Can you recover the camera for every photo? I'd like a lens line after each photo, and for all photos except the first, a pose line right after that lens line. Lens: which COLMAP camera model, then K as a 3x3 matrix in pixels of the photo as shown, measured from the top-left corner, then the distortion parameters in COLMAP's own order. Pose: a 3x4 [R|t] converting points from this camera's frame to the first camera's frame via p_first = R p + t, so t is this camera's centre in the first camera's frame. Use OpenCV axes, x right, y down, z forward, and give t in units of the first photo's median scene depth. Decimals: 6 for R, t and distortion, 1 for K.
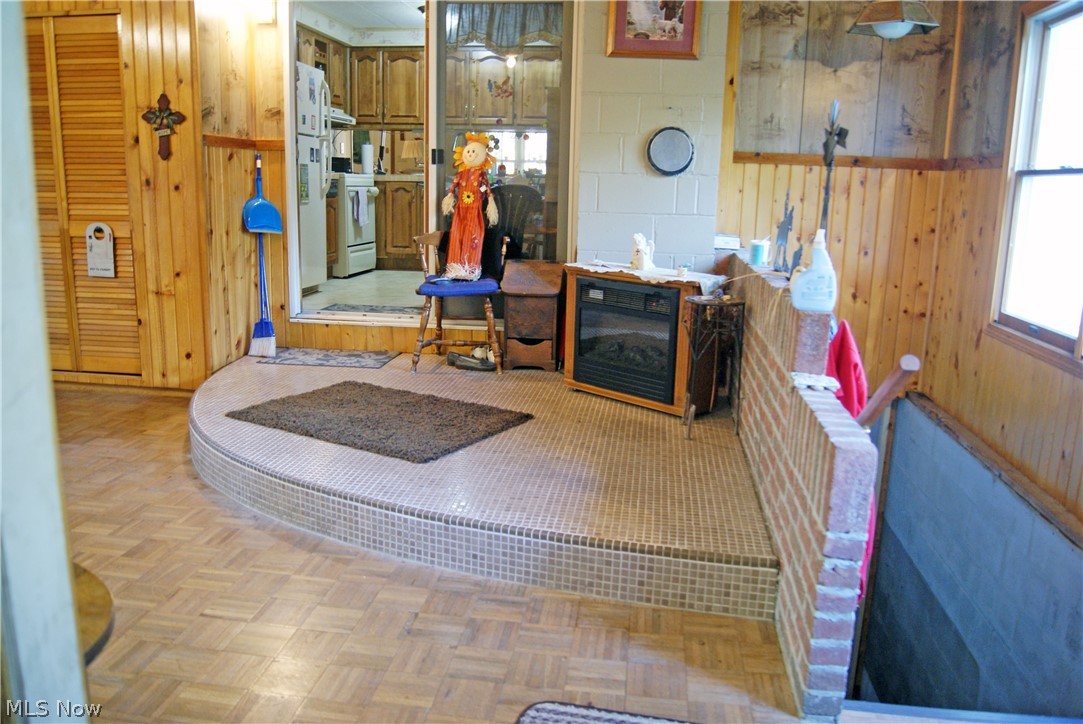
lens RADIAL K [[839.6, 0, 535.8], [0, 839.6, 357.6], [0, 0, 1]] dist [-0.067267, 0.005121]
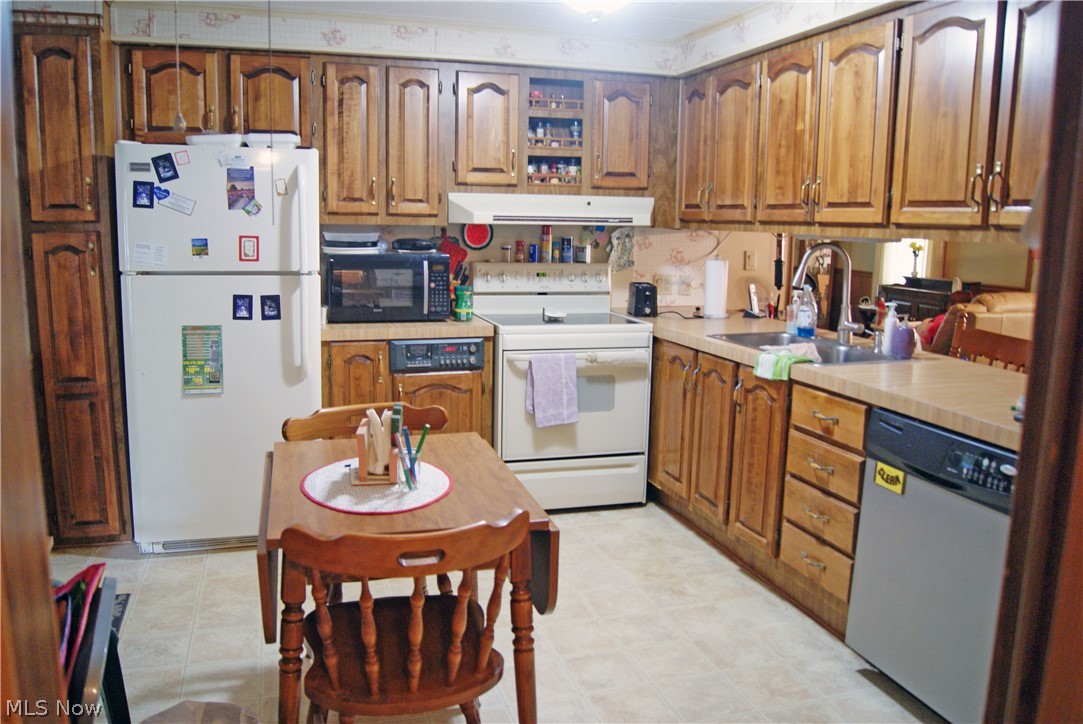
lens RADIAL K [[839.6, 0, 542.1], [0, 839.6, 363.0], [0, 0, 1]] dist [-0.067267, 0.005121]
pose [[0.427351, 0.137603, -0.893553, 0.402330], [-0.191413, 0.979715, 0.059327, -0.366821], [0.883591, 0.145684, 0.445021, 1.235433]]
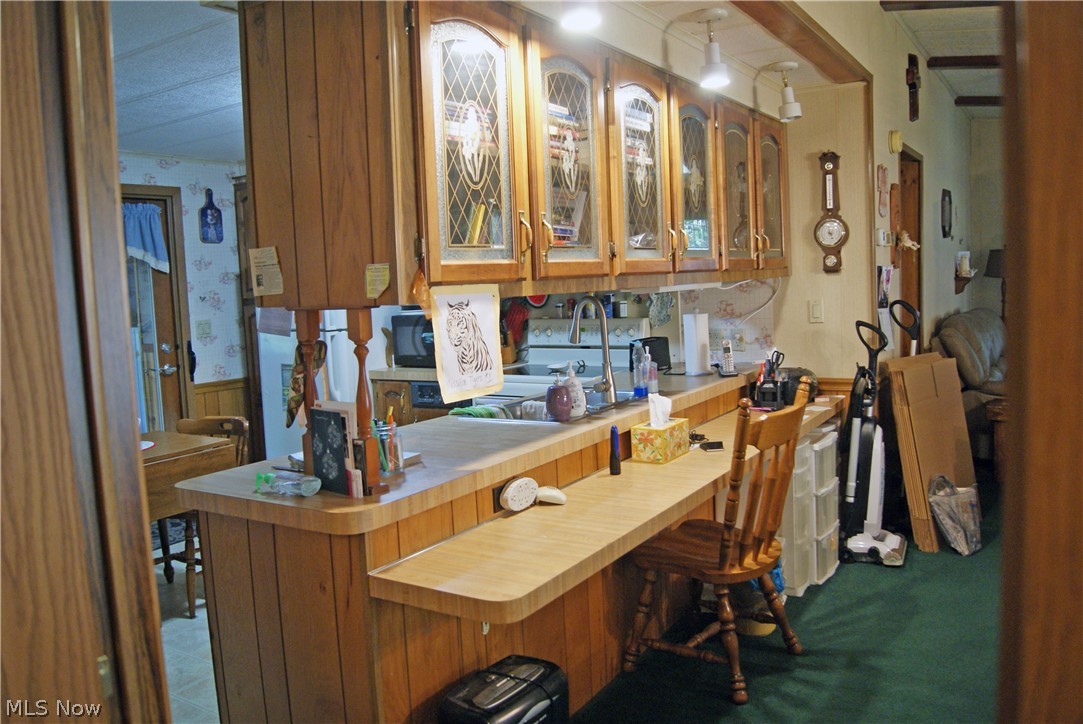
lens RADIAL K [[839.6, 0, 541.1], [0, 839.6, 361.5], [0, 0, 1]] dist [-0.067267, 0.005121]
pose [[-0.408277, 0.082565, -0.909116, 0.485339], [-0.150514, 0.976182, 0.156251, -0.502024], [0.900364, 0.200628, -0.386126, 1.898332]]
